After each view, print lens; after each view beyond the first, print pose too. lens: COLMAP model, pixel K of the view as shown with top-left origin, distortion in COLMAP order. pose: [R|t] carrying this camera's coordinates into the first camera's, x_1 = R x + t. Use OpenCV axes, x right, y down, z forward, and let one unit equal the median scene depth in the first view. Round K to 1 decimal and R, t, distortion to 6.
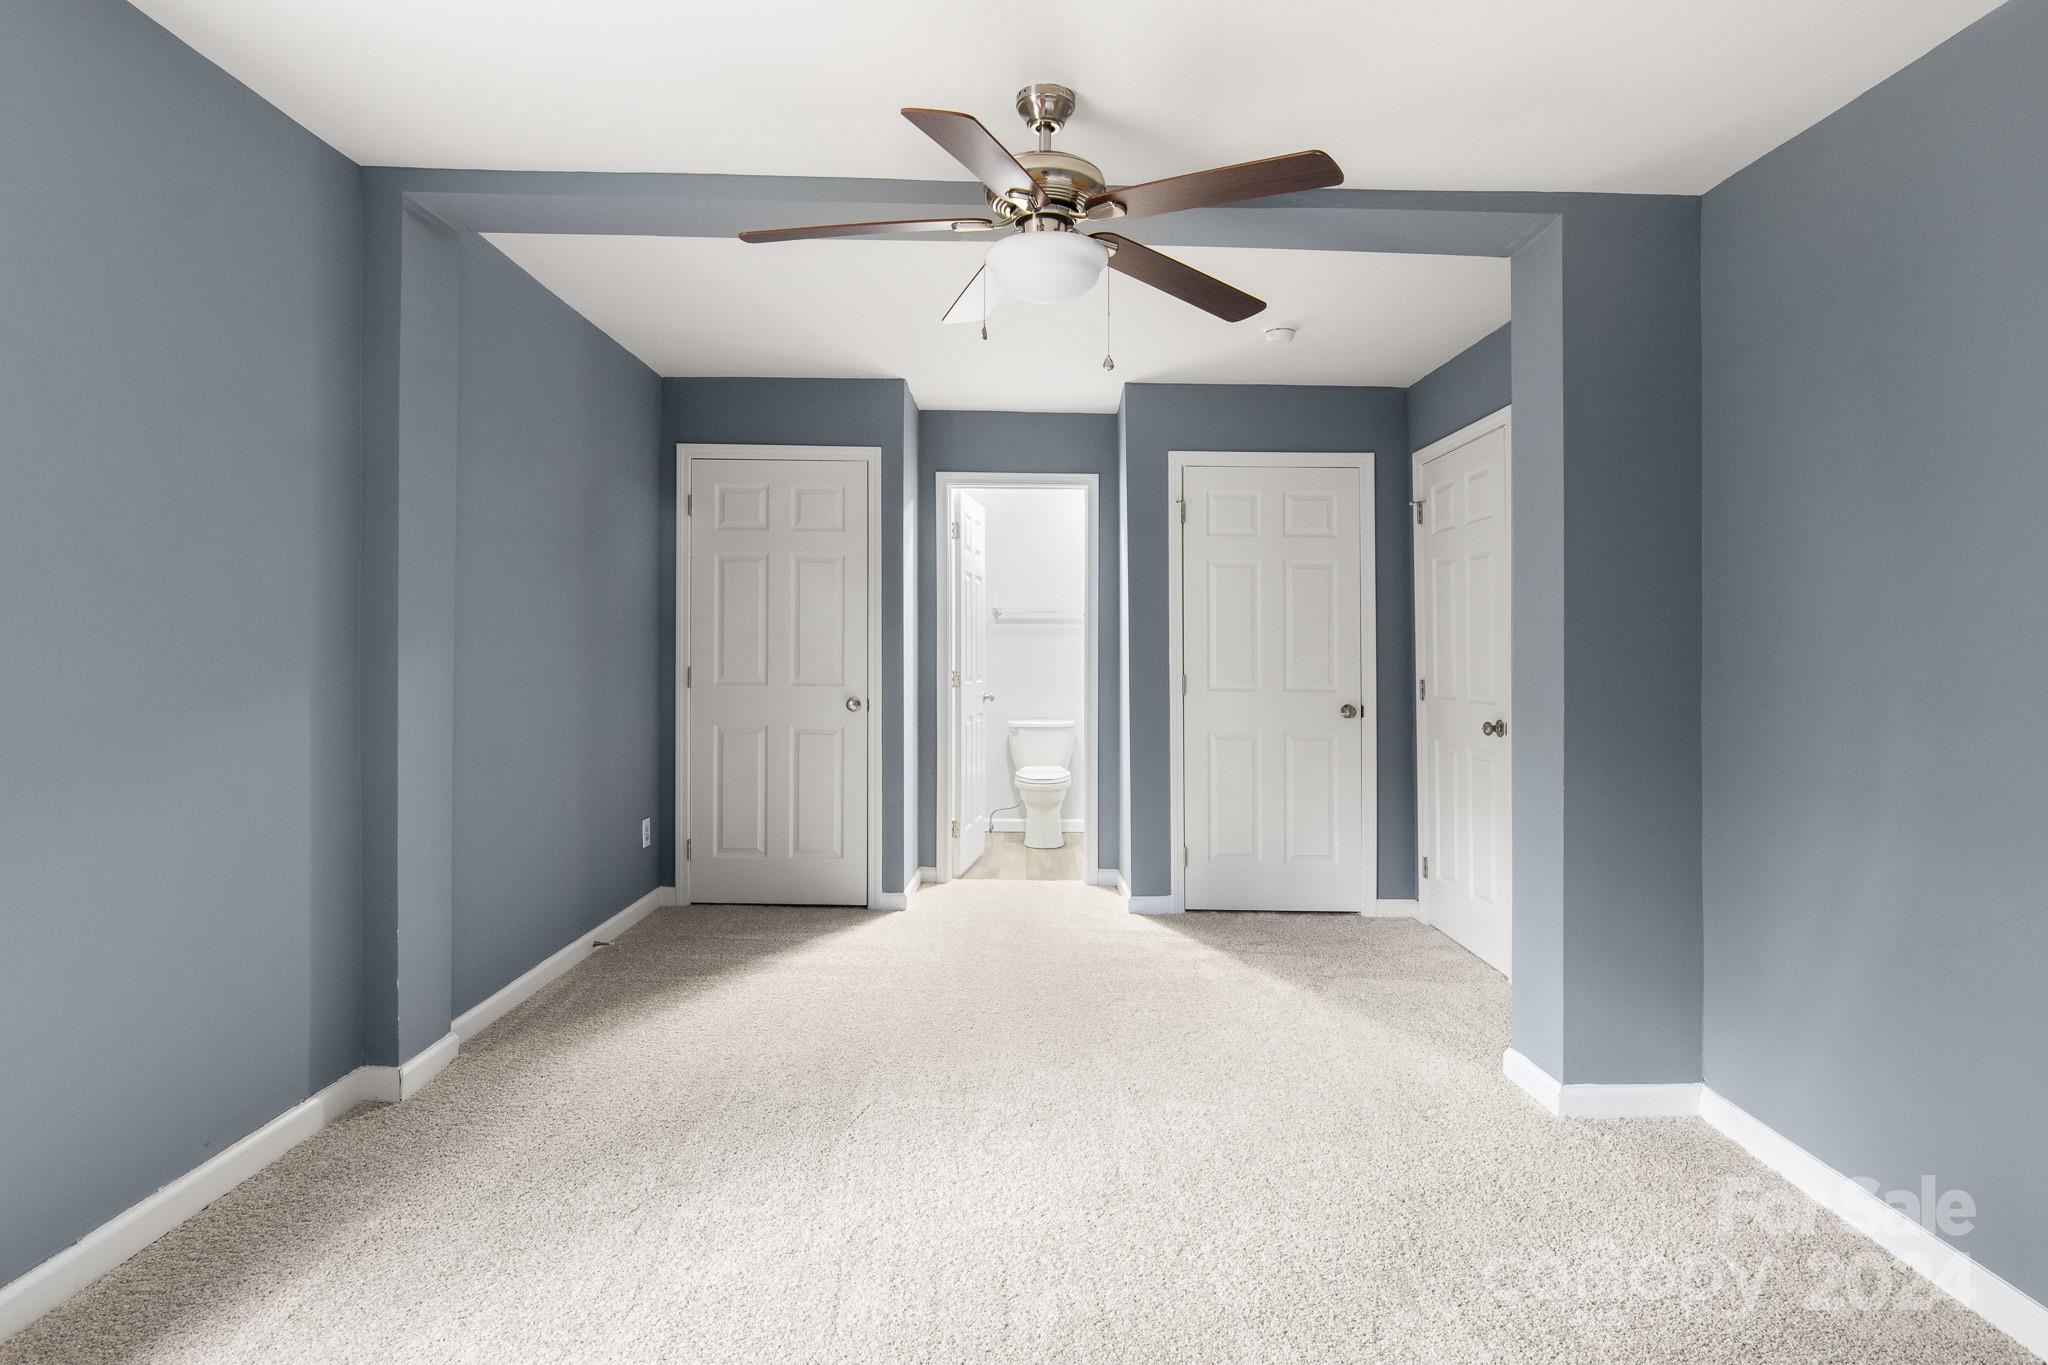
lens RADIAL K [[1051.5, 0, 1022.4], [0, 1051.5, 660.2], [0, 0, 1]] dist [-0.006791, 0.004987]
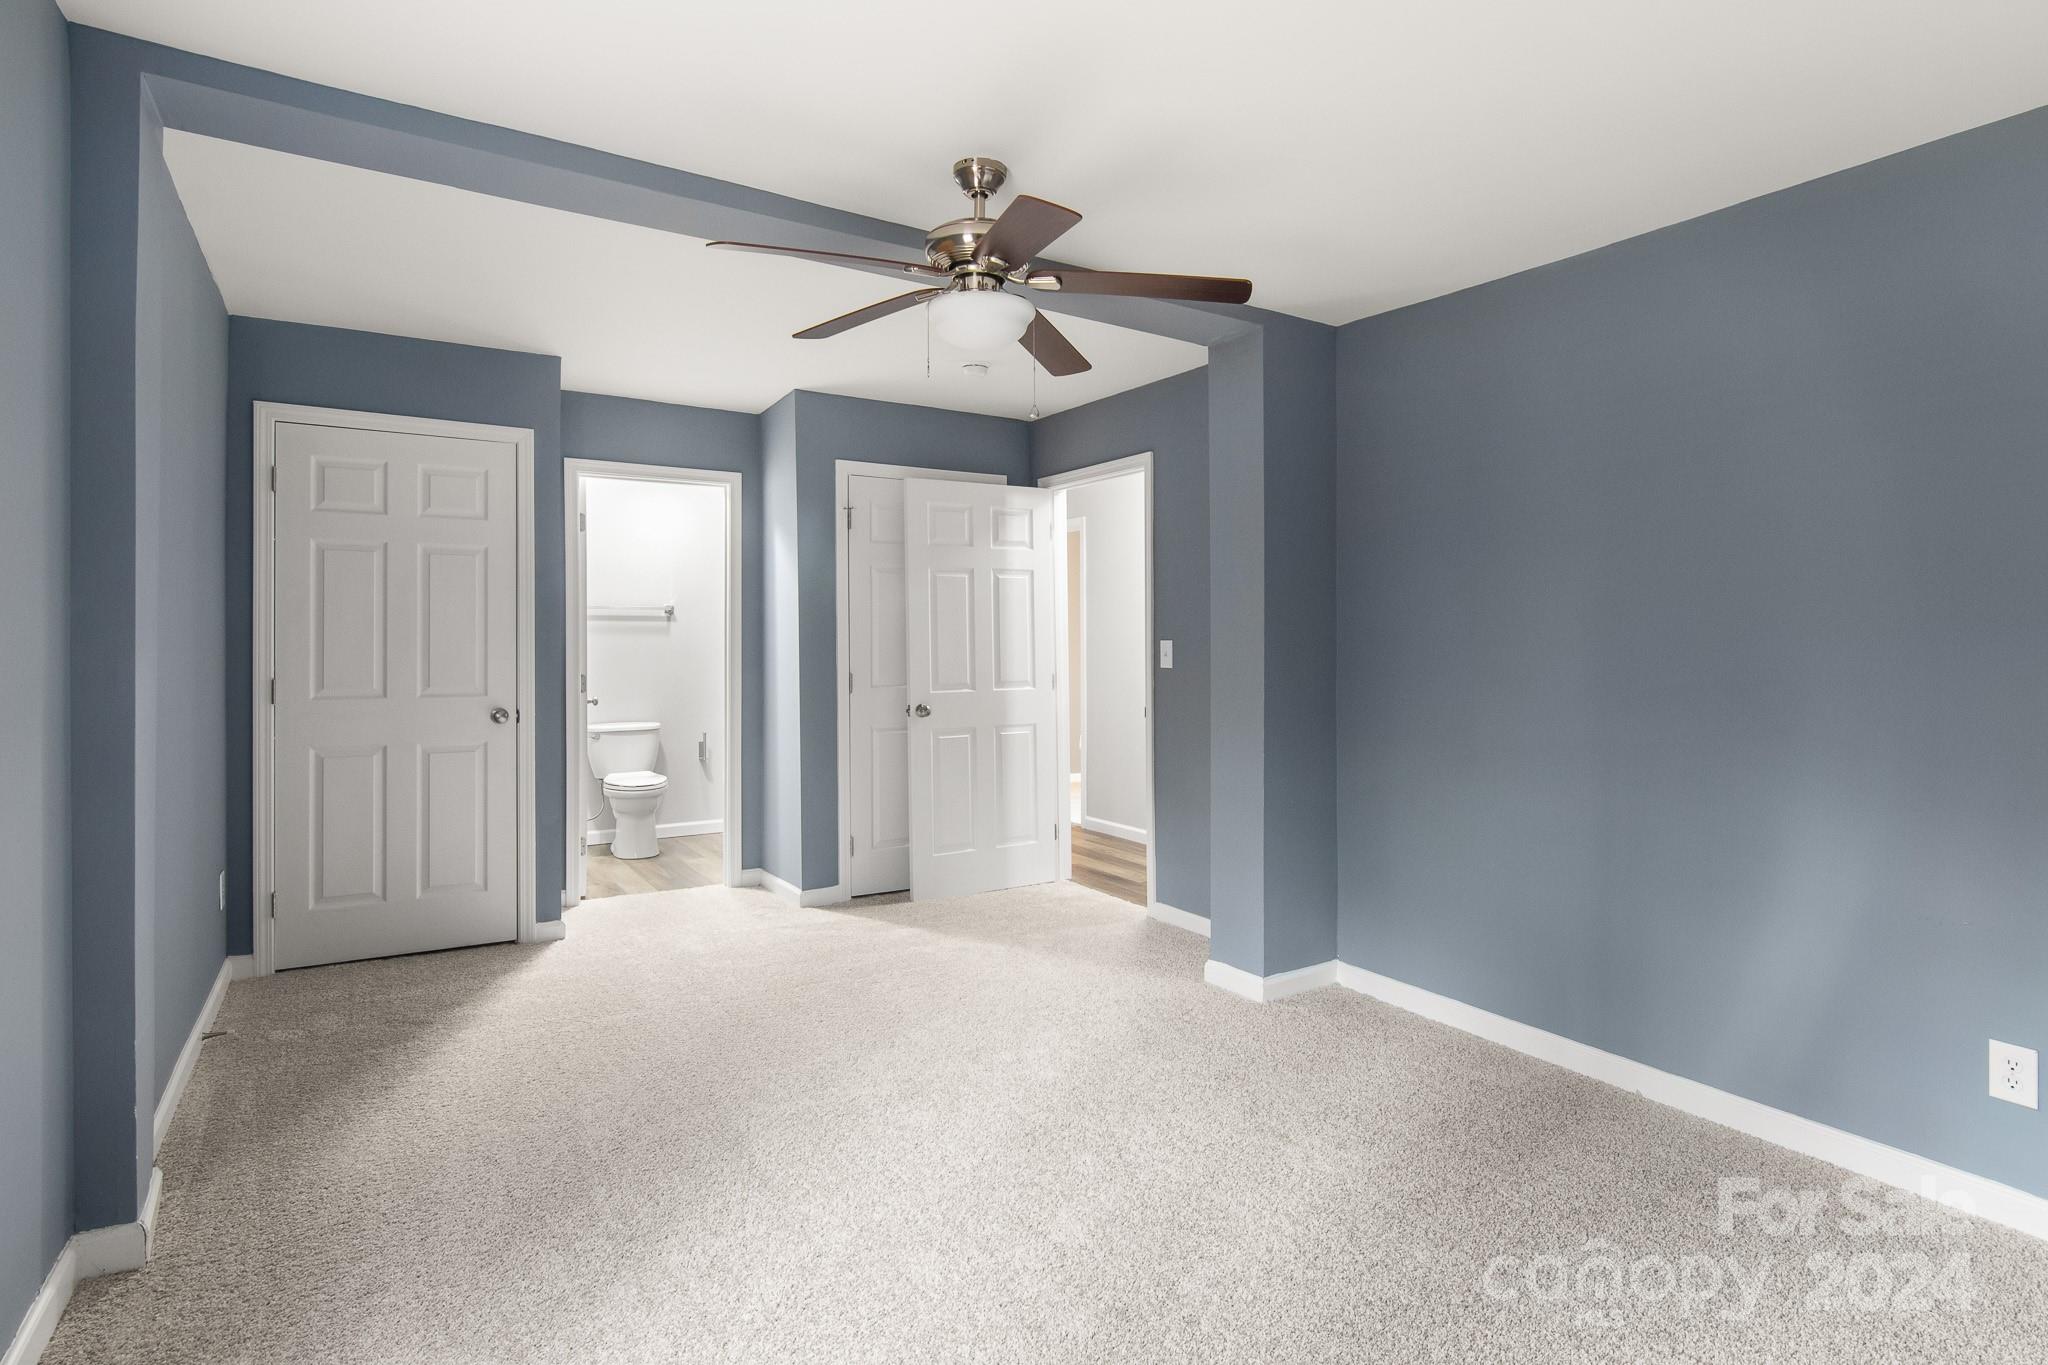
lens RADIAL K [[1051.5, 0, 1042.0], [0, 1051.5, 641.4], [0, 0, 1]] dist [-0.006791, 0.004987]
pose [[0.854591, -0.009645, 0.519211, -0.232428], [0.013832, 0.999896, -0.004193, -0.010654], [-0.519117, 0.010765, 0.854636, 0.003139]]
